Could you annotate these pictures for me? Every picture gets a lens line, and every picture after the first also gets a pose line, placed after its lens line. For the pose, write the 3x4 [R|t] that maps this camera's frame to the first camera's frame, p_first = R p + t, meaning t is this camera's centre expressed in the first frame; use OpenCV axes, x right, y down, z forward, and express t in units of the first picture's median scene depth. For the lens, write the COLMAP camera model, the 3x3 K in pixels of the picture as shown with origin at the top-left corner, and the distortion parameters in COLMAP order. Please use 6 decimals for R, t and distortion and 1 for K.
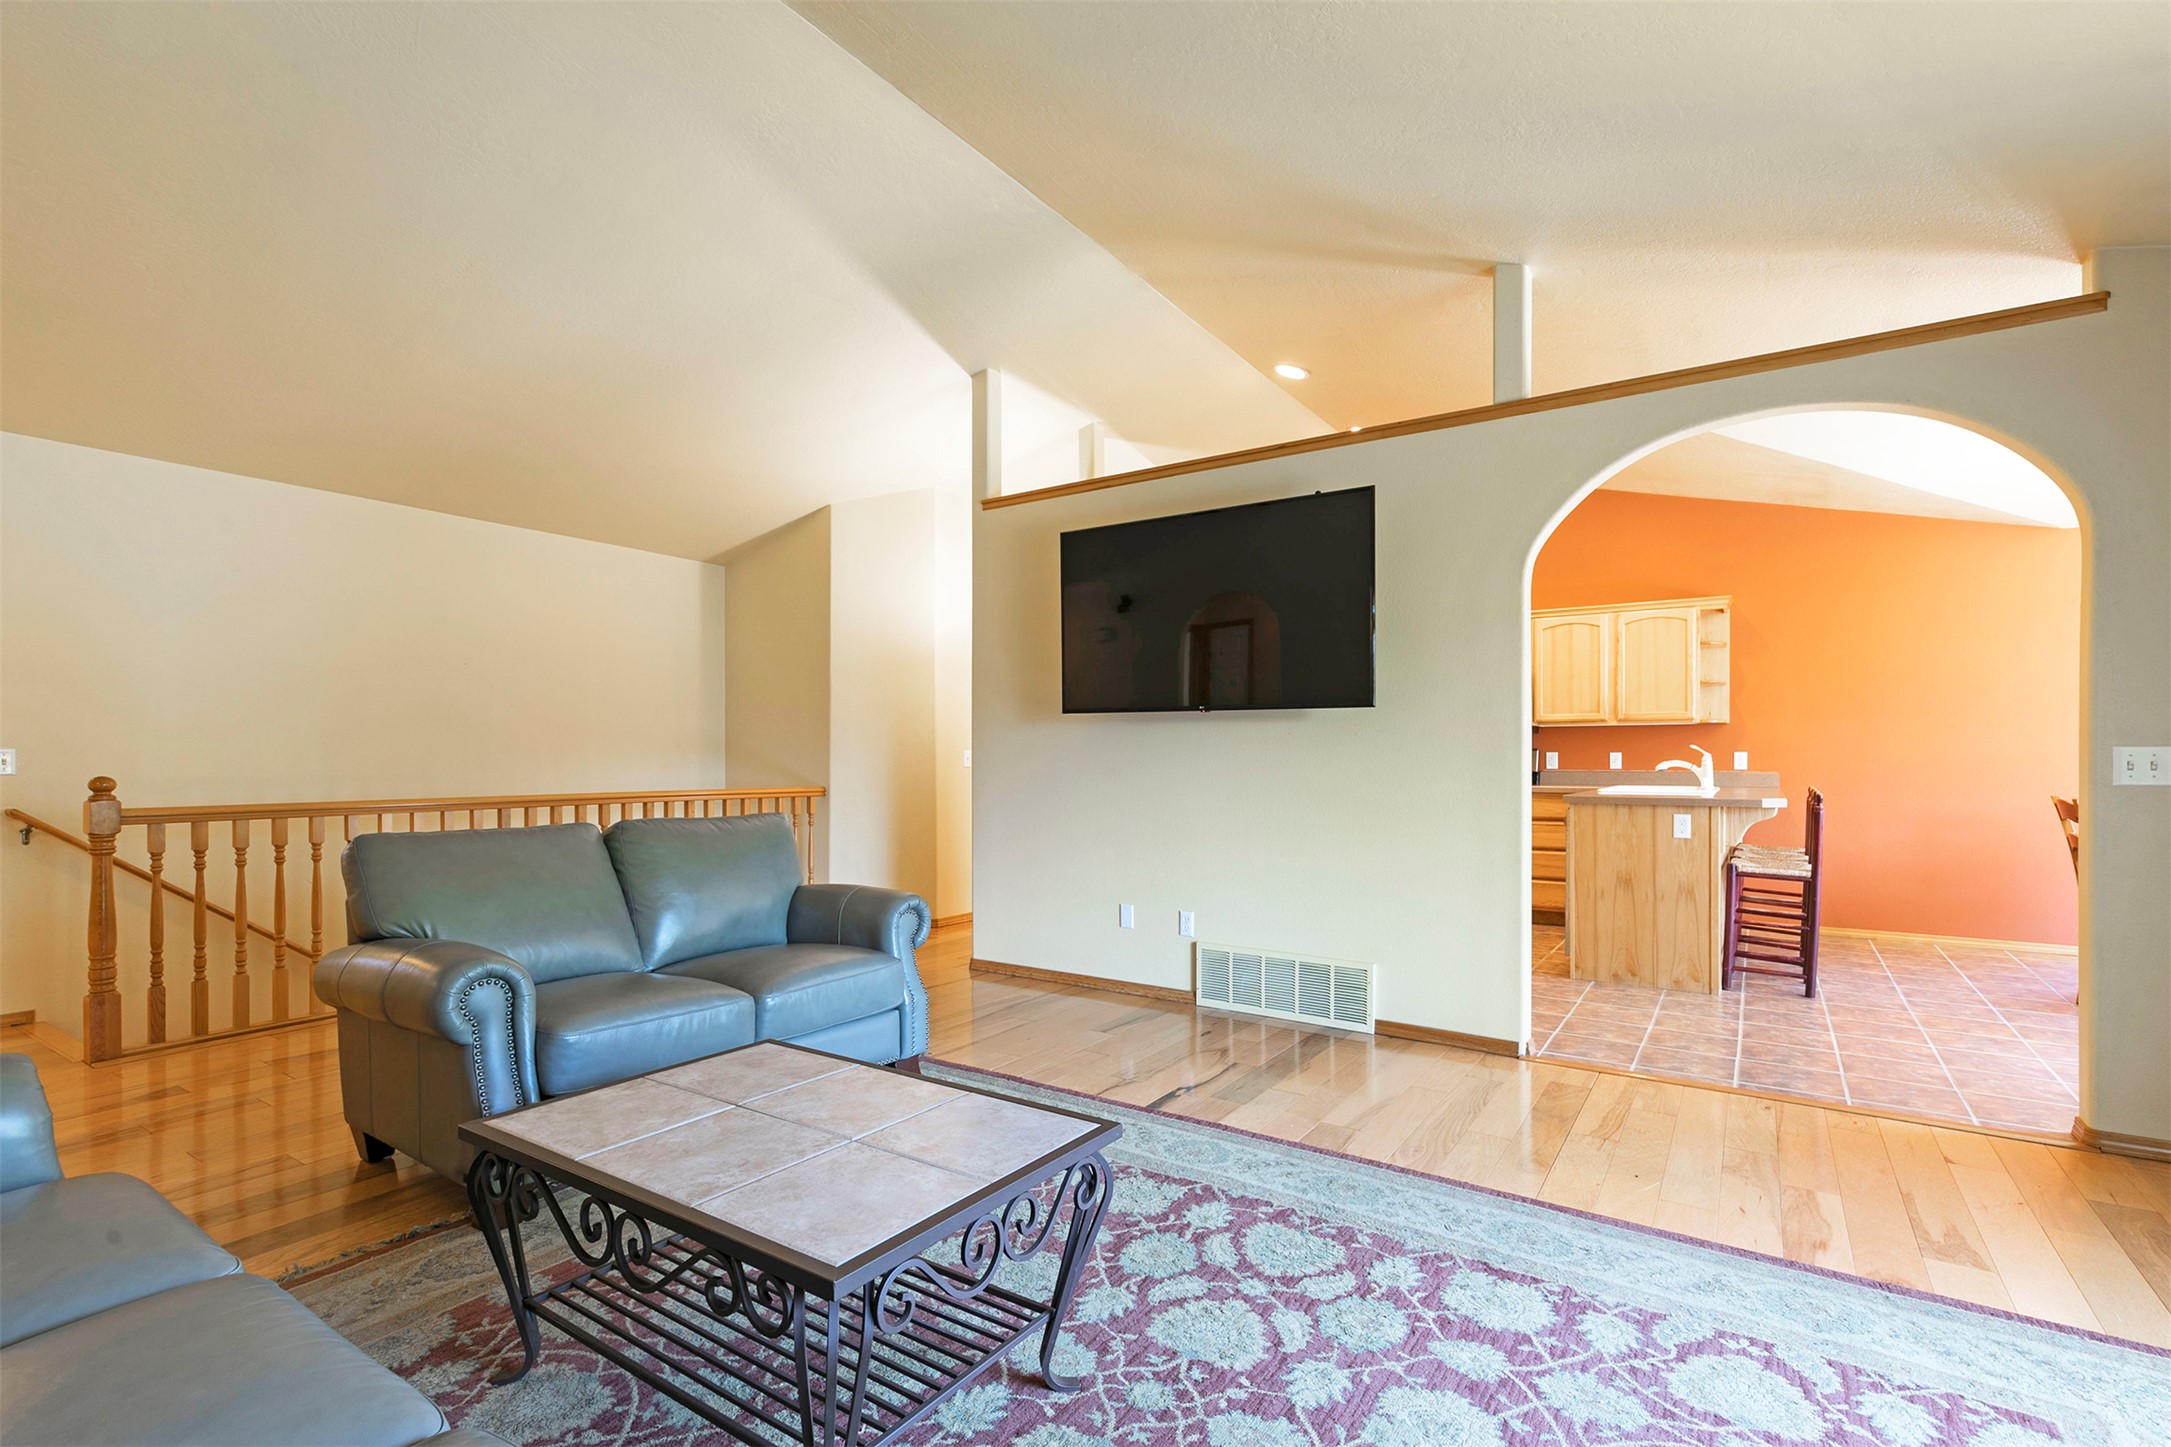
lens RADIAL K [[986.2, 0, 1084.6], [0, 986.2, 751.5], [0, 0, 1]] dist [0.010420, -0.002624]
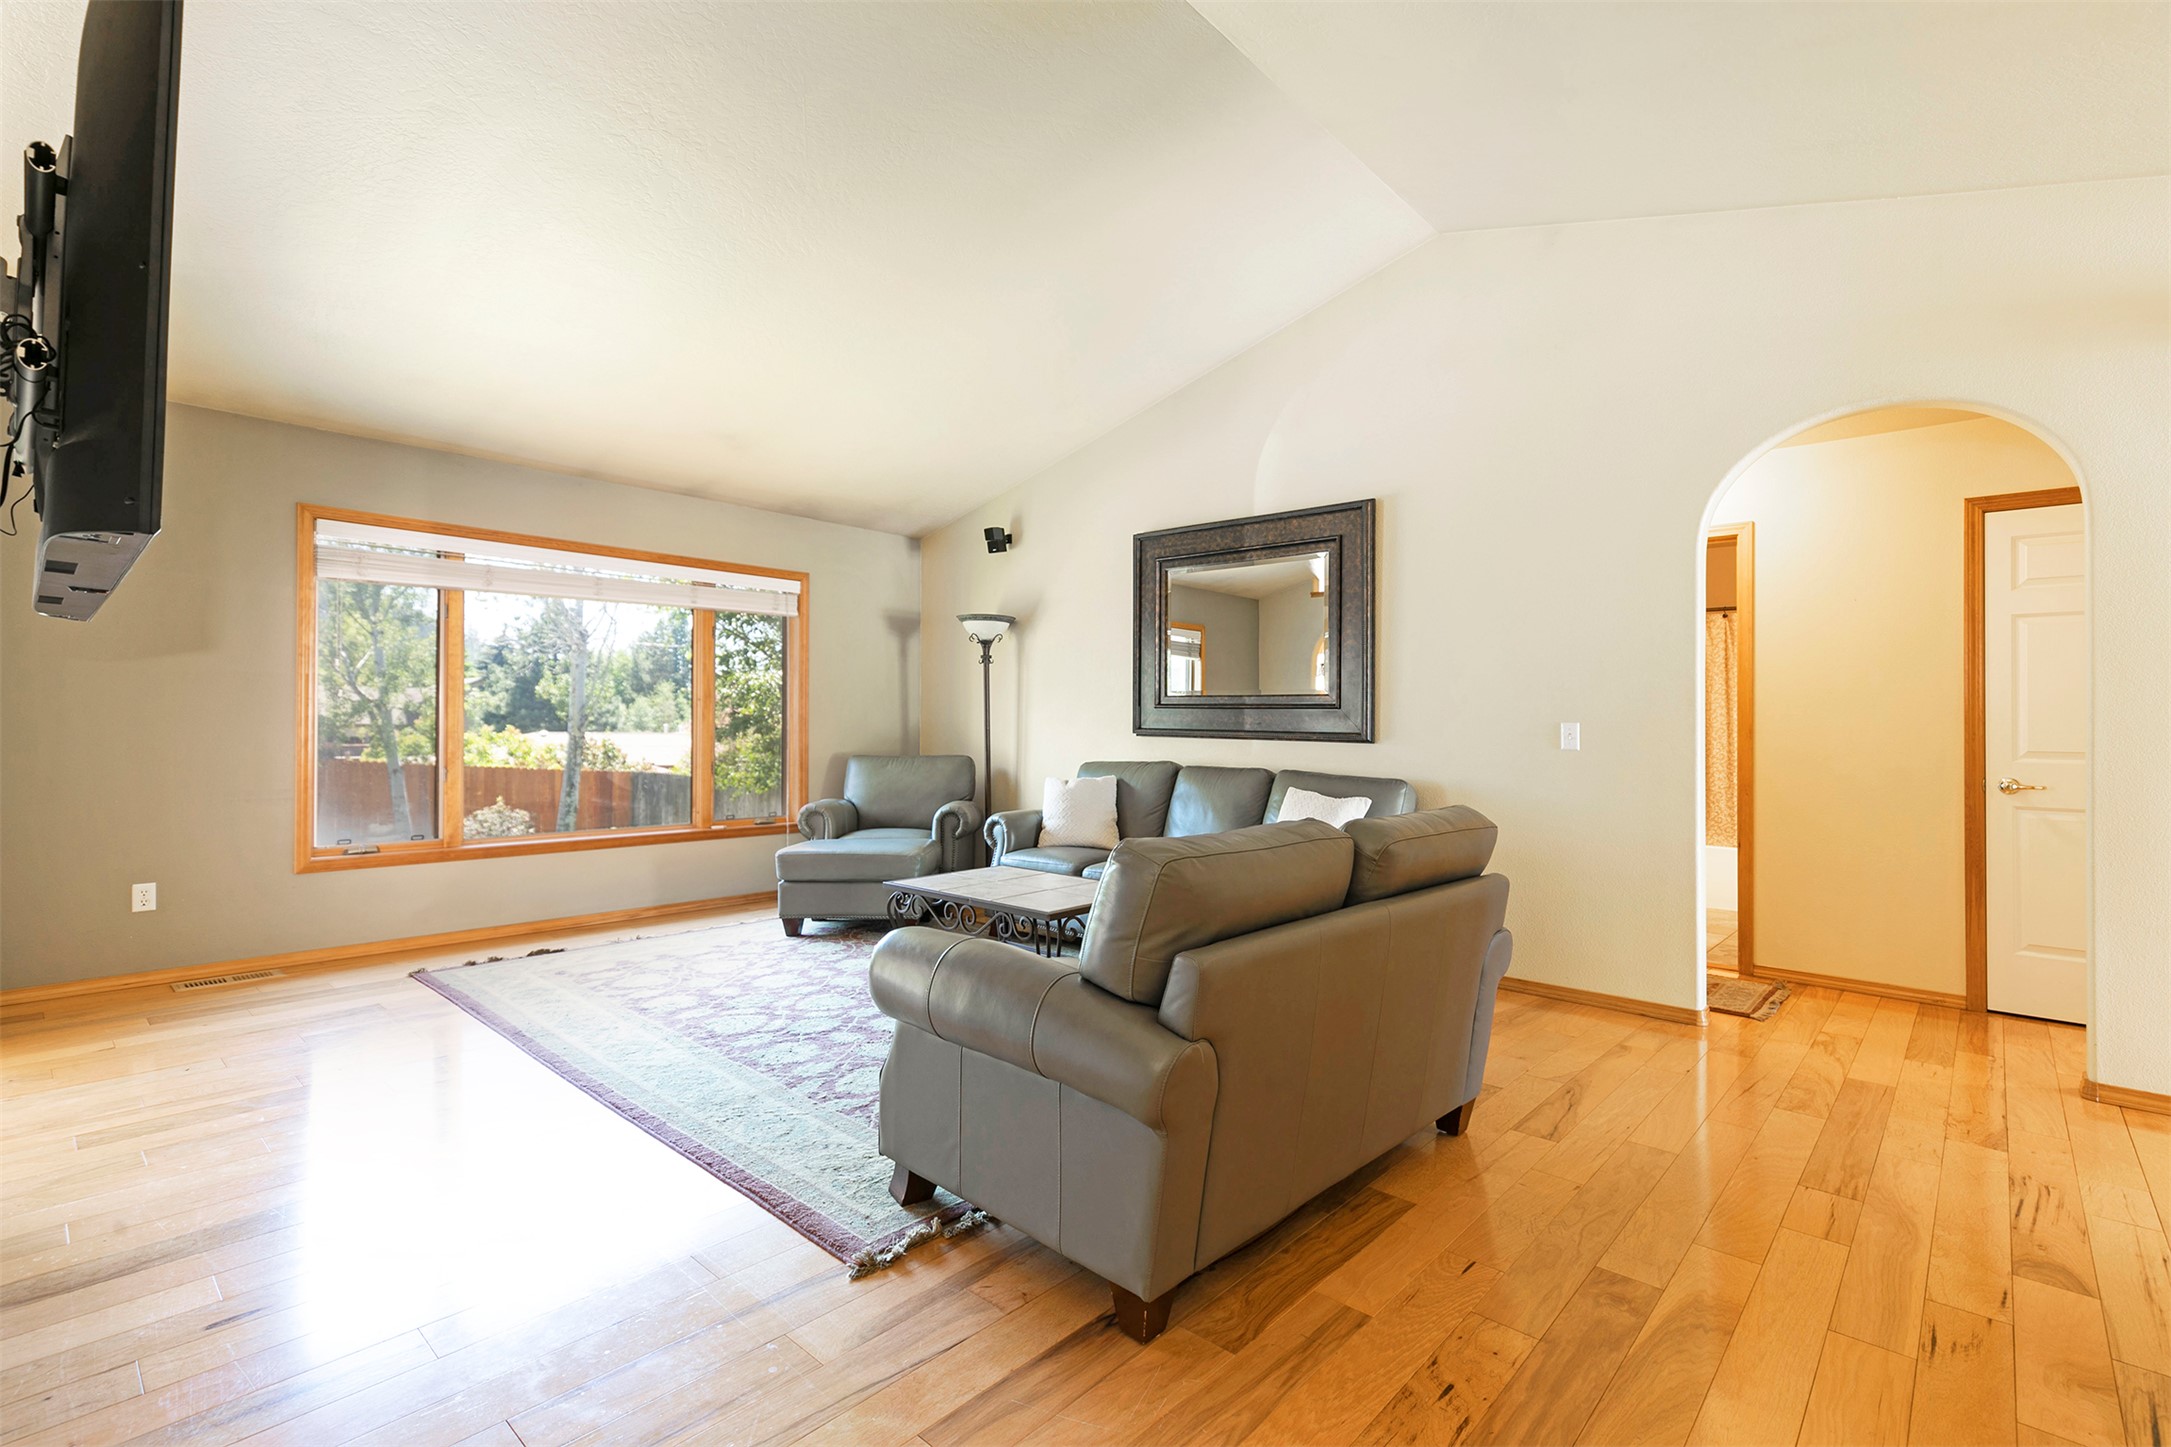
lens RADIAL K [[986.2, 0, 1094.4], [0, 986.2, 713.5], [0, 0, 1]] dist [0.010420, -0.002624]
pose [[-0.989958, -0.007916, 0.141140, -0.592534], [-0.010634, 0.999772, -0.018514, 0.014868], [-0.140962, -0.019829, -0.989816, 2.480670]]
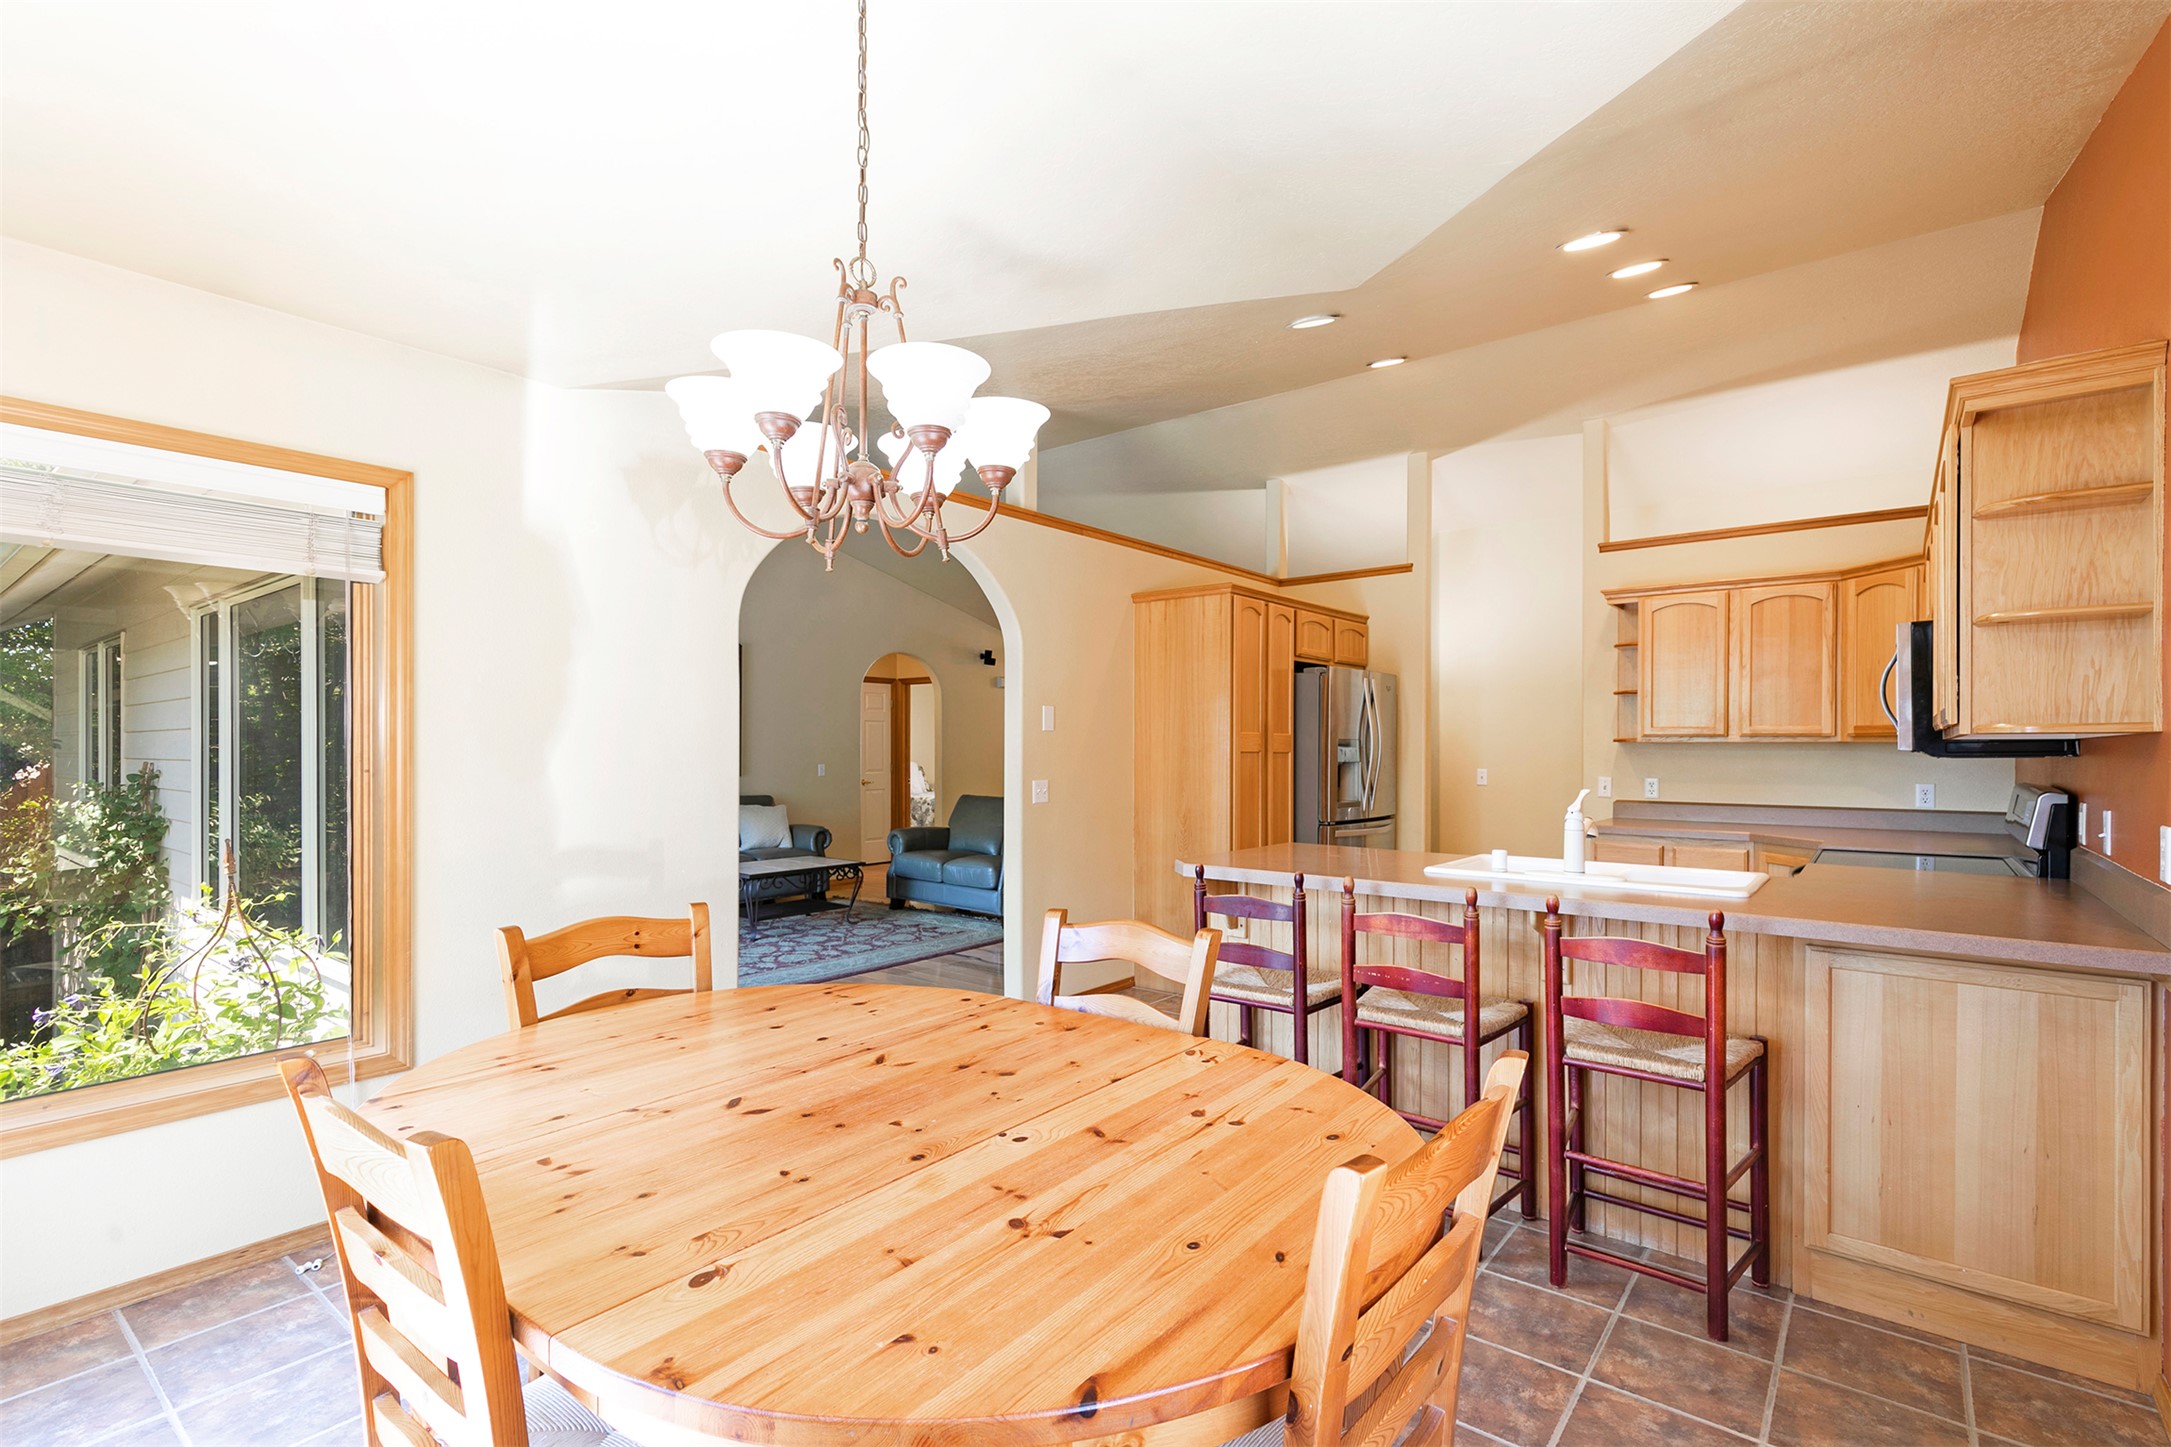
lens RADIAL K [[986.2, 0, 1070.9], [0, 986.2, 745.4], [0, 0, 1]] dist [0.010420, -0.002624]
pose [[-0.086419, -0.001544, -0.996258, 2.805641], [0.007542, 0.999969, -0.002204, -0.072204], [0.996230, -0.007704, -0.086405, 1.950093]]
